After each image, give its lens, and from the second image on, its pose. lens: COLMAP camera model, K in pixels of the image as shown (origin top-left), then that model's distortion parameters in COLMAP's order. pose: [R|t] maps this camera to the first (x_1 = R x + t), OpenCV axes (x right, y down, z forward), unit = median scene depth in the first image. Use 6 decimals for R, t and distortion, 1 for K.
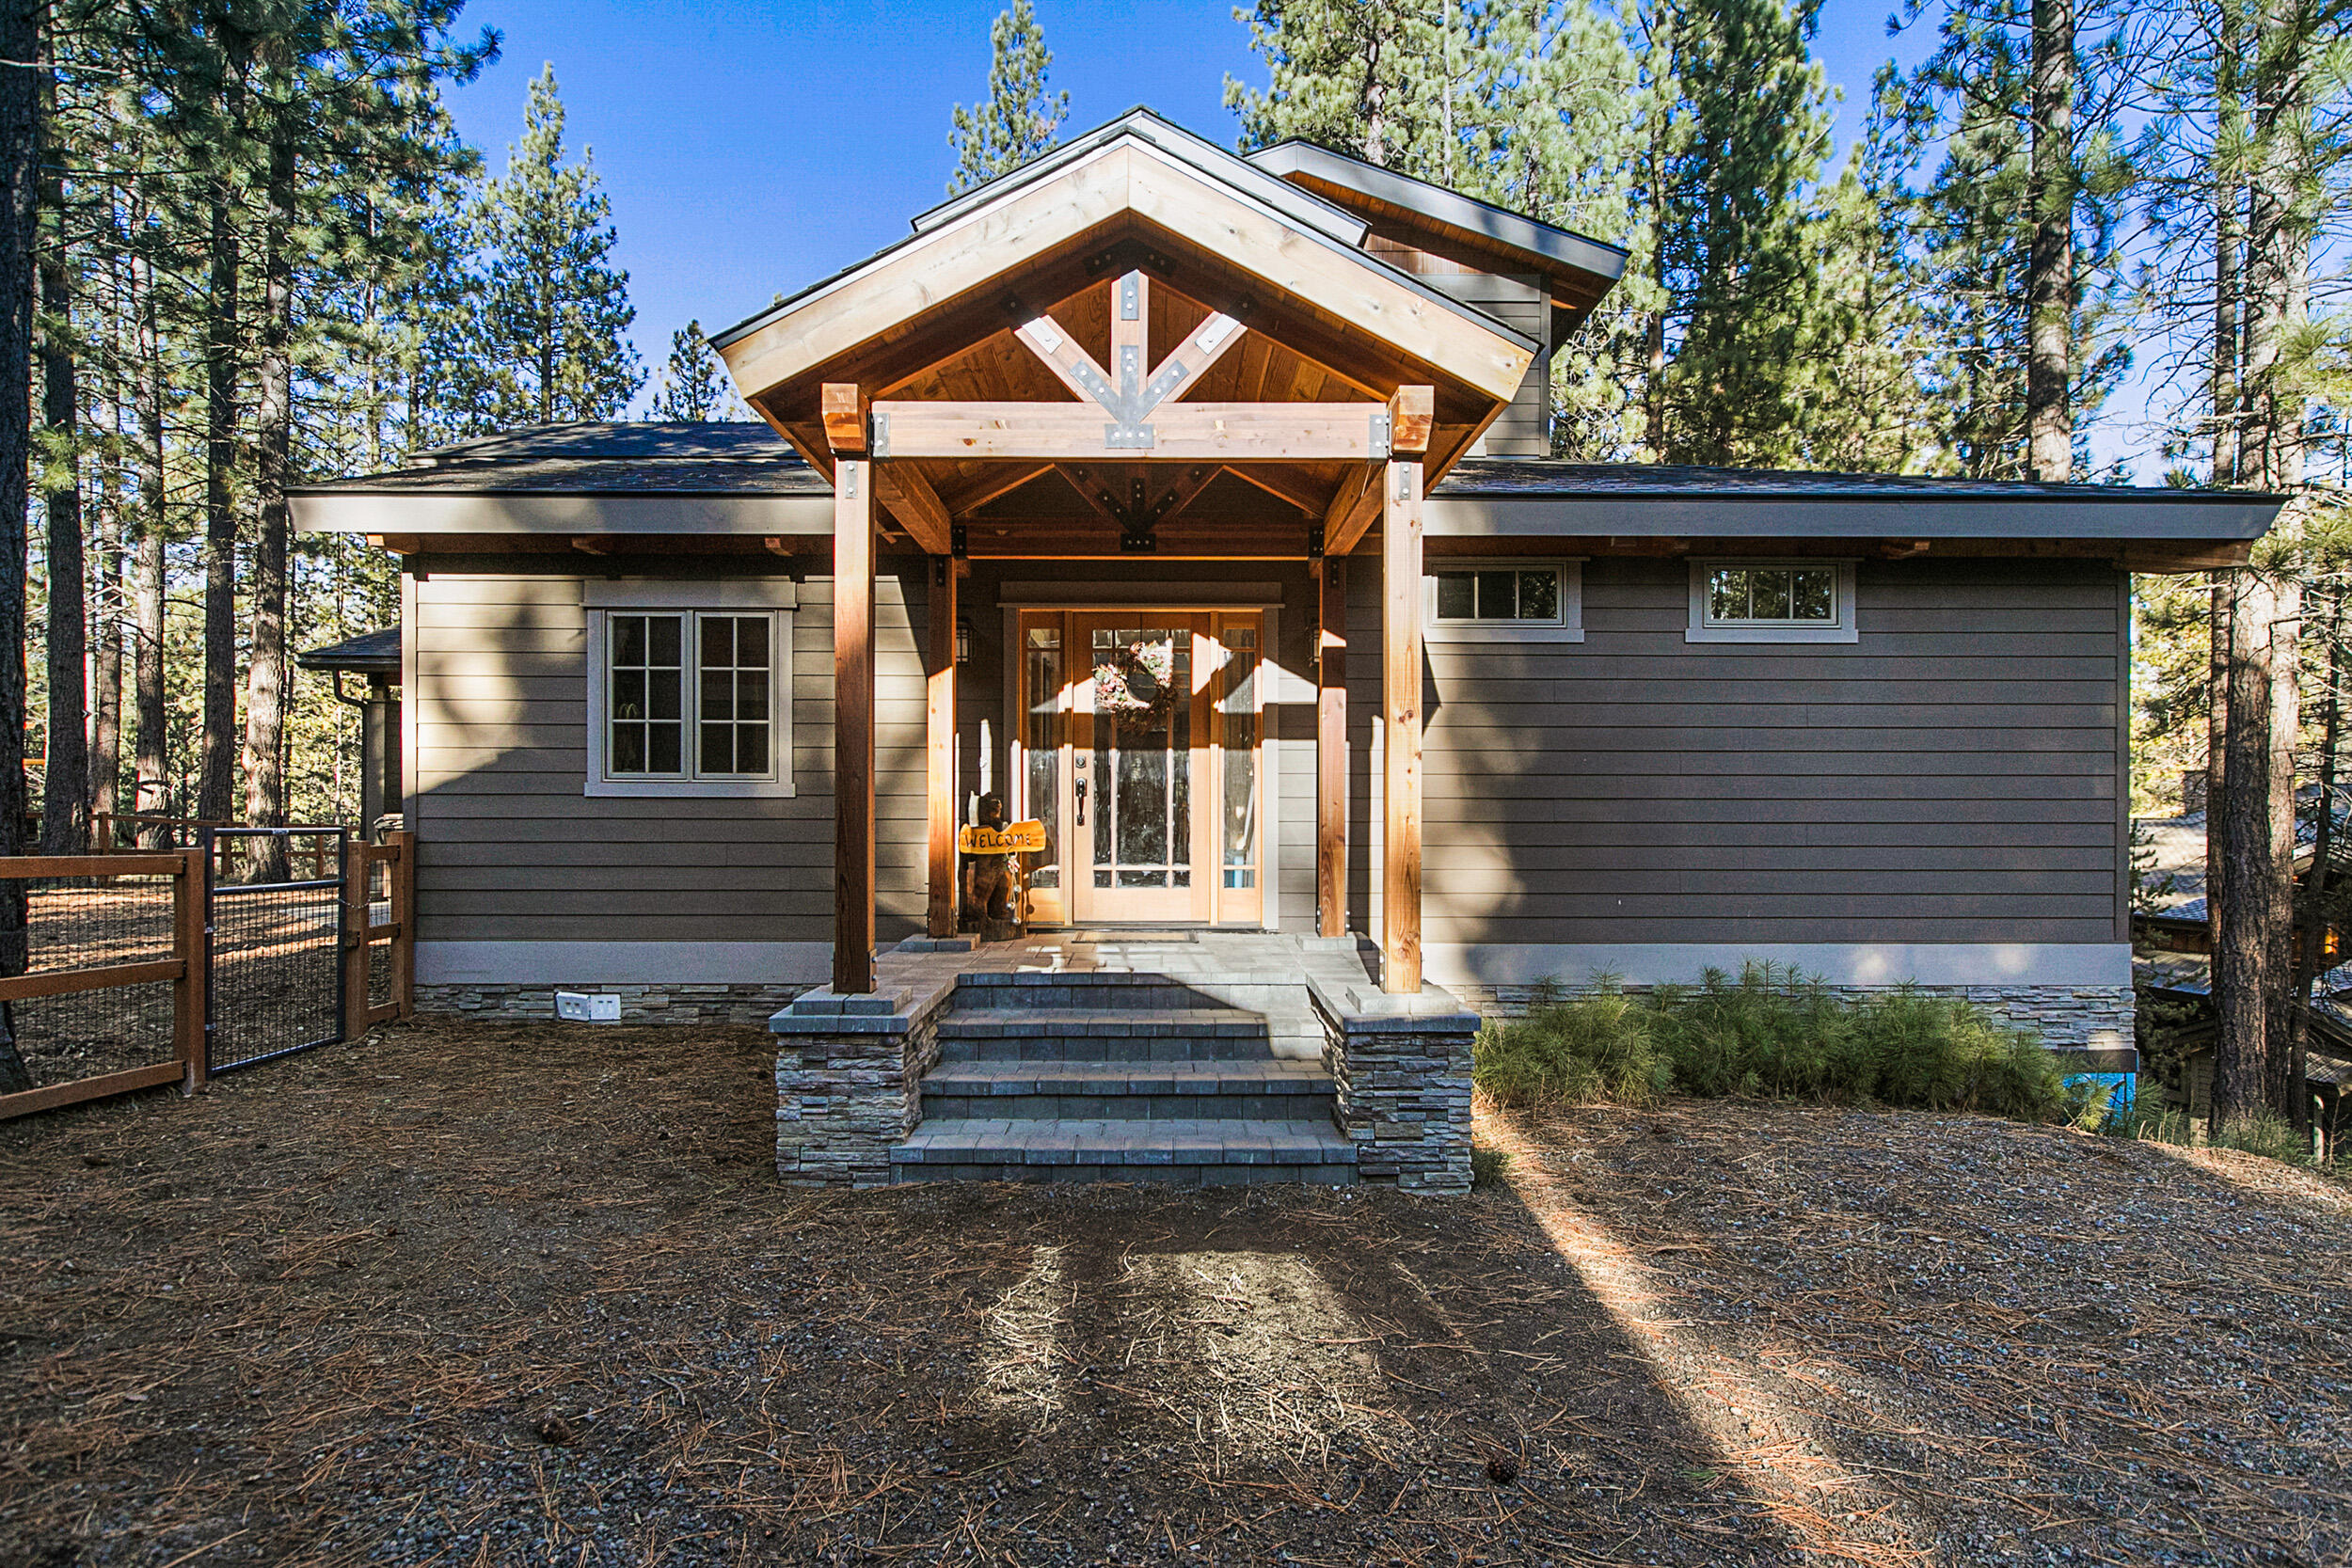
lens RADIAL K [[1298.7, 0, 1176.0], [0, 1298.7, 784.0], [0, 0, 1]] dist [0.001482, 0.000289]
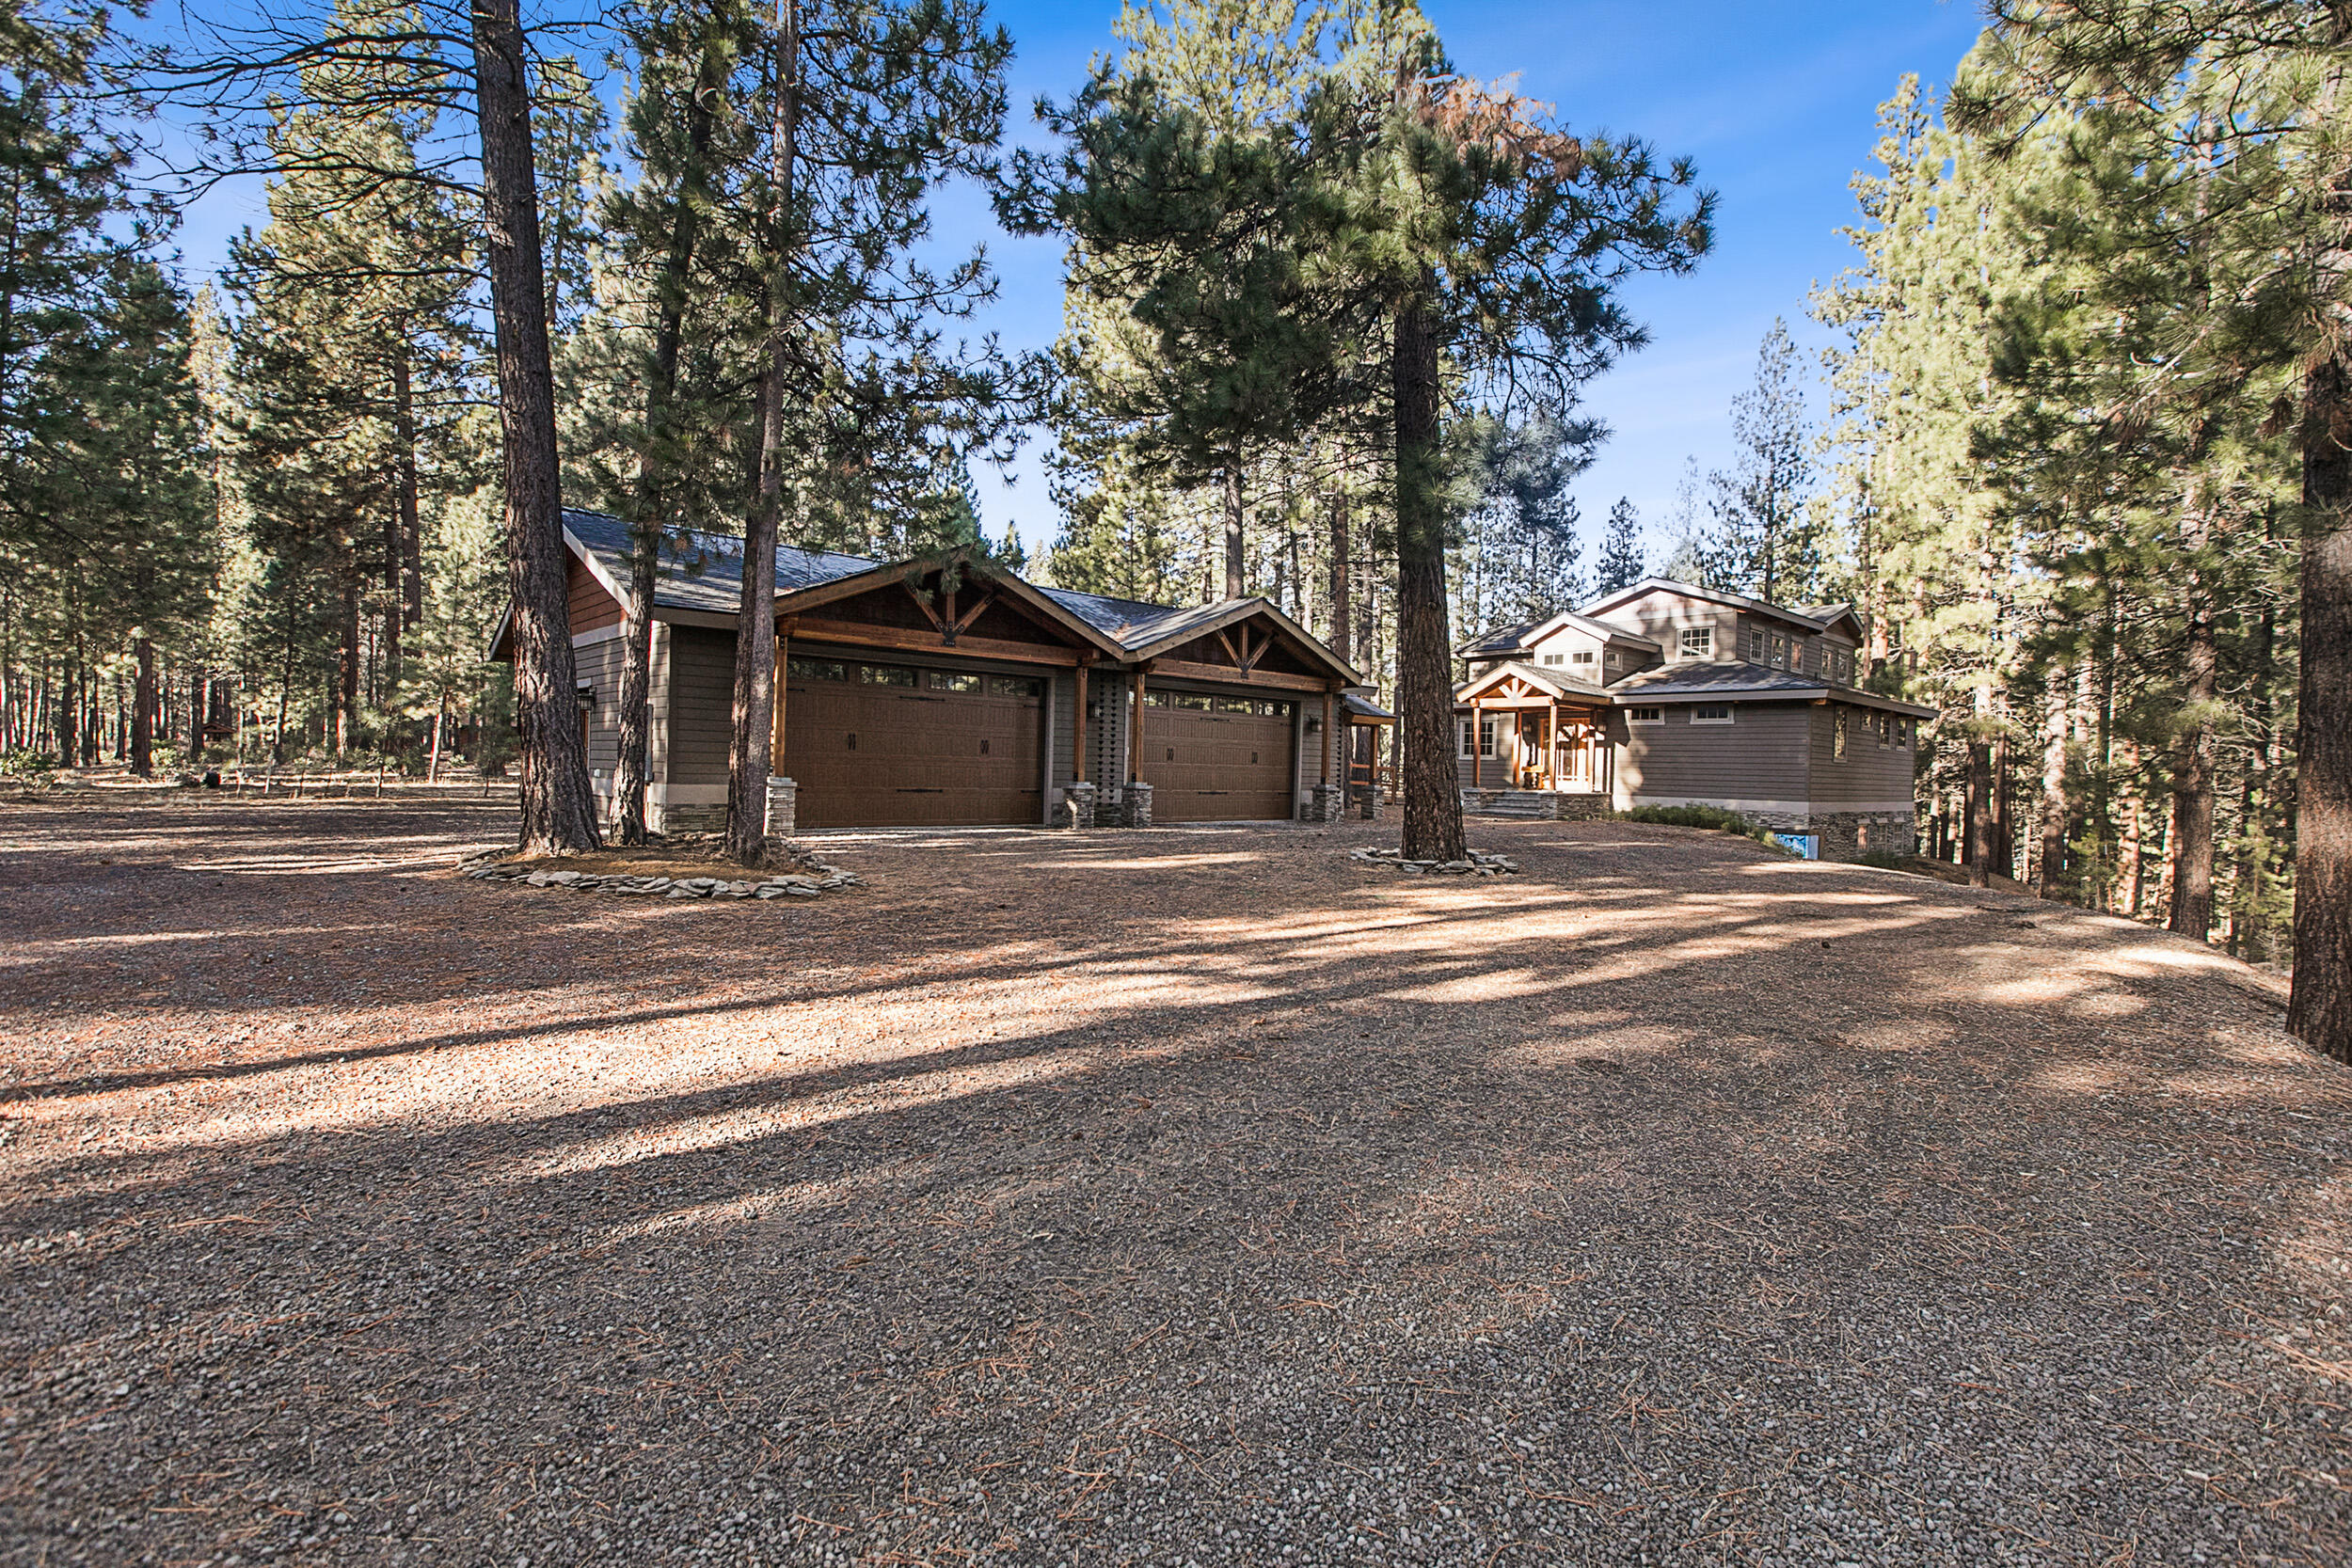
lens RADIAL K [[1115.7, 0, 1176.0], [0, 1115.7, 784.0], [0, 0, 1]] dist [0.002014, 0.000519]
pose [[0.672527, 0.024524, -0.739666, 1.922770], [-0.008919, 0.999647, 0.025034, 0.006101], [0.740019, -0.010239, 0.672508, -2.596294]]
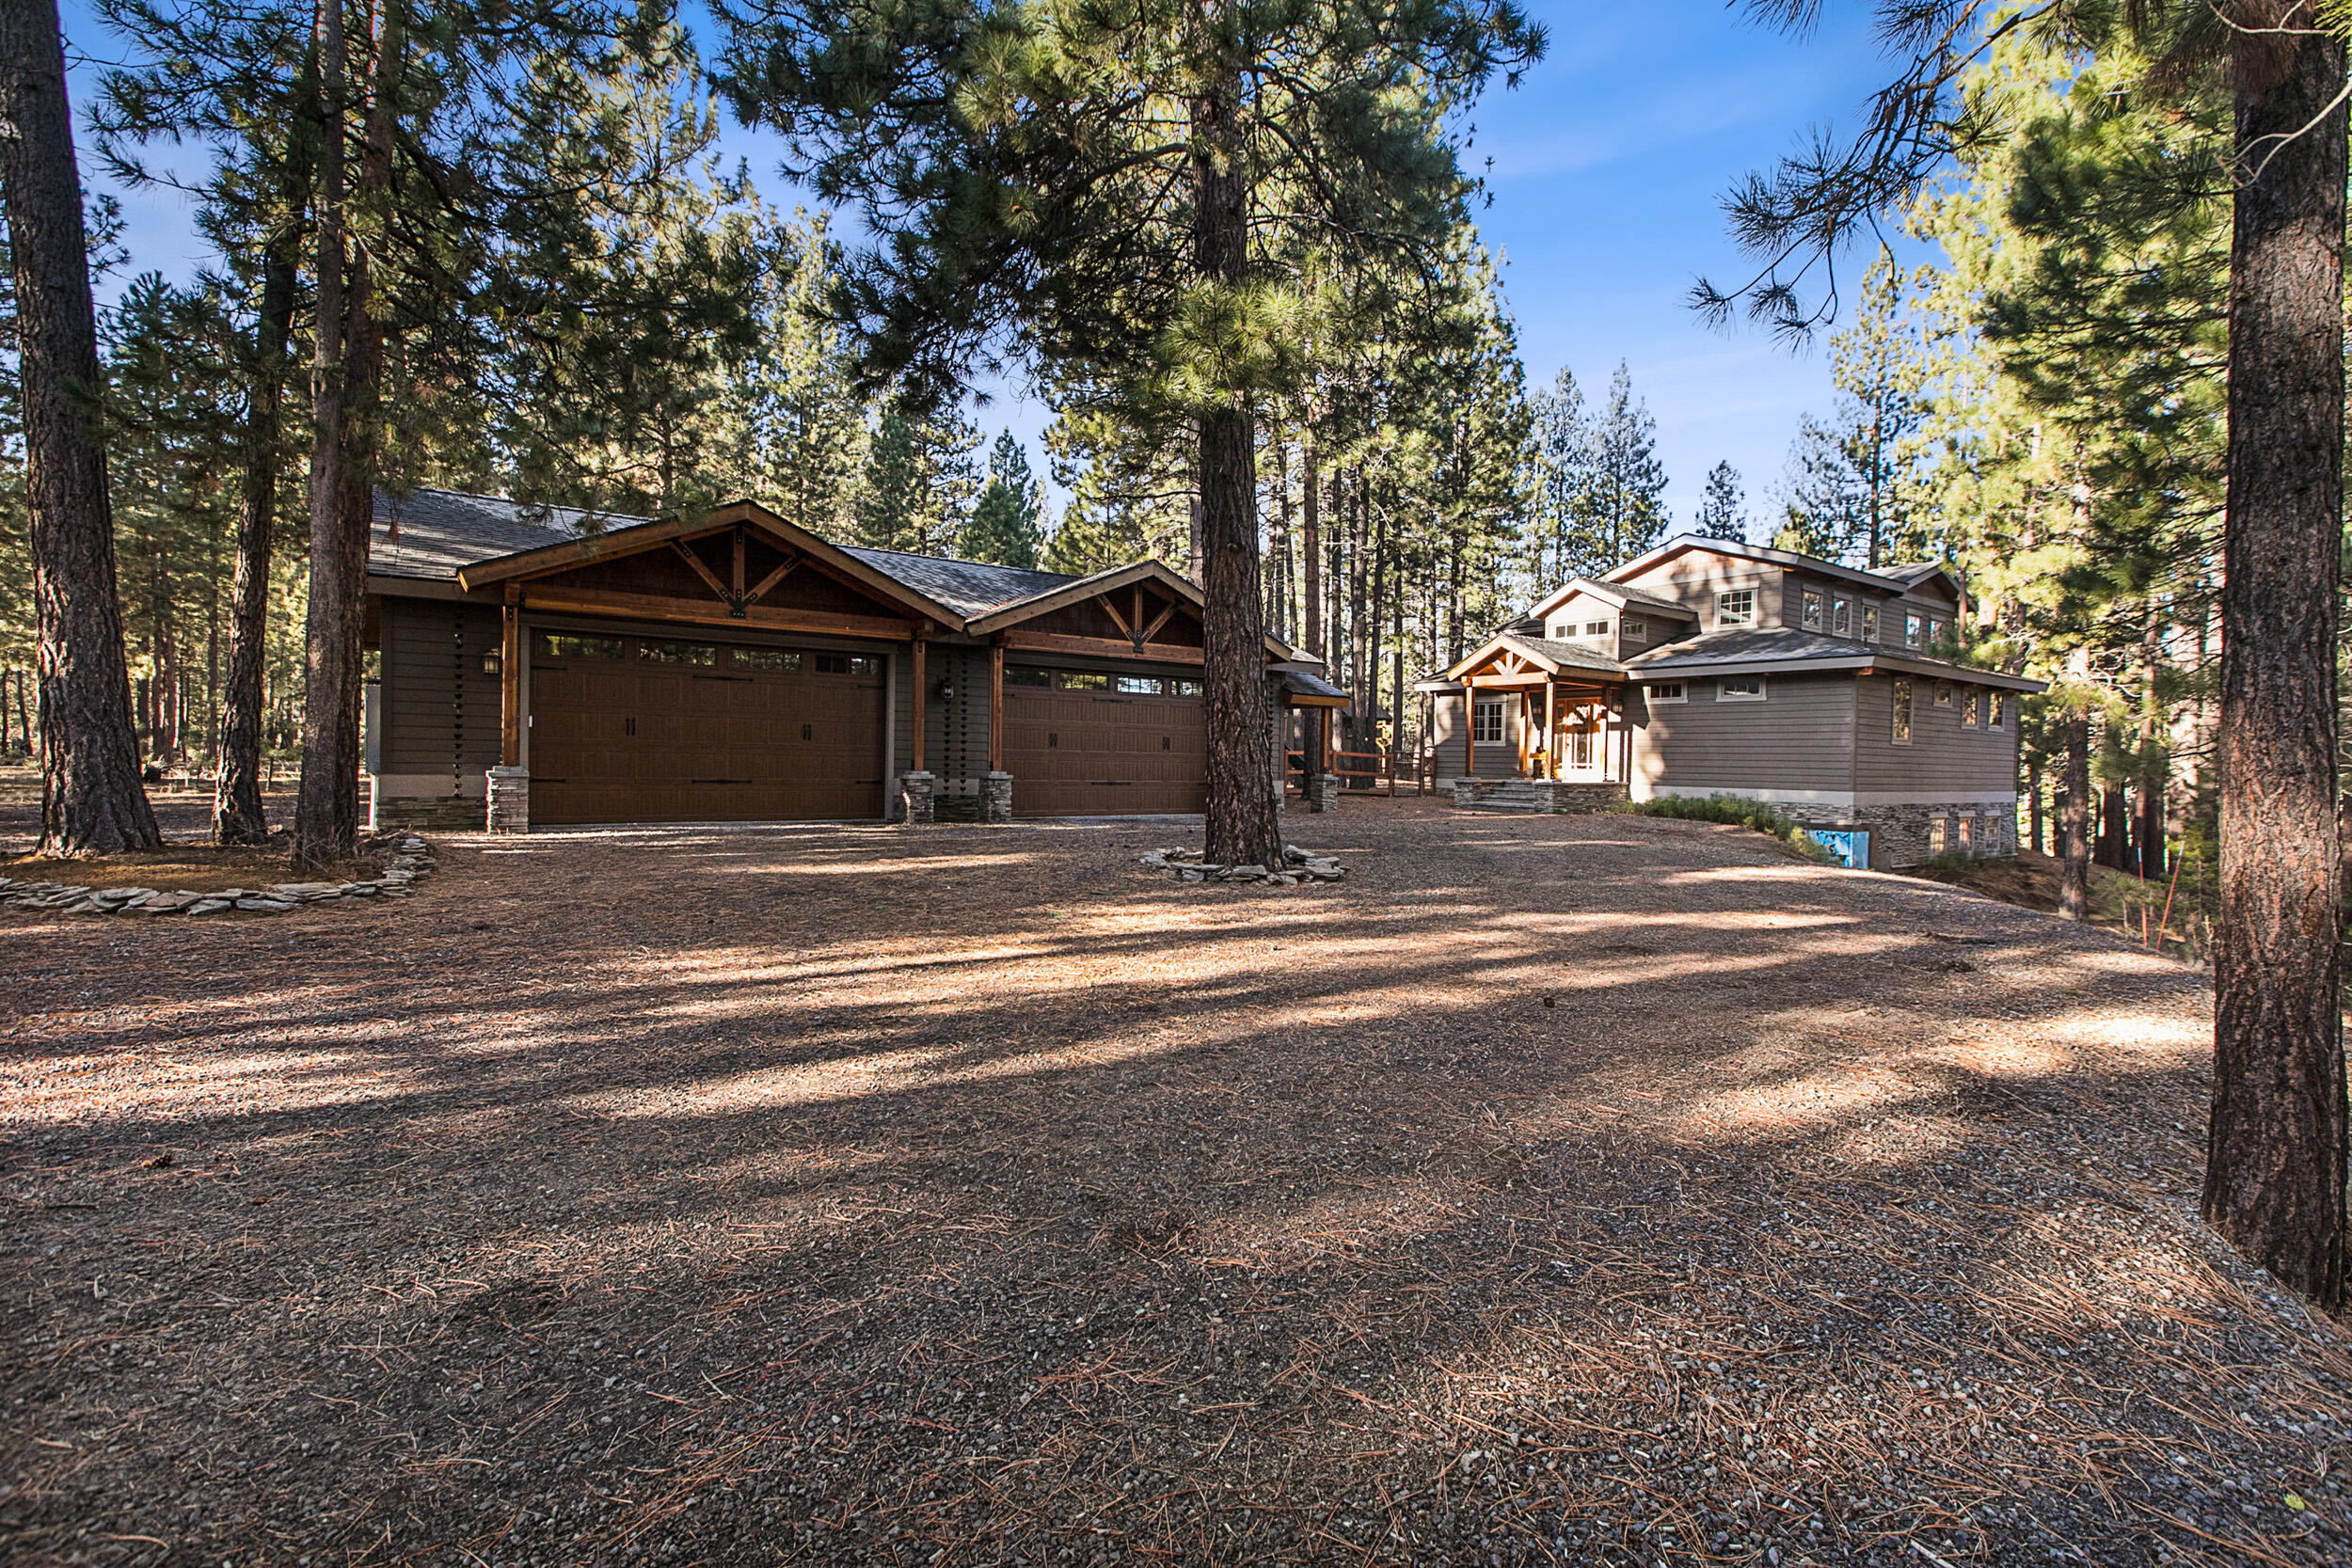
lens RADIAL K [[1098.1, 0, 1176.0], [0, 1098.1, 784.0], [0, 0, 1]] dist [0.003628, 0.000221]
pose [[0.576718, 0.025878, -0.816533, 1.993630], [-0.000949, 0.999519, 0.031006, 0.022802], [0.816943, -0.017107, 0.576465, -1.929566]]
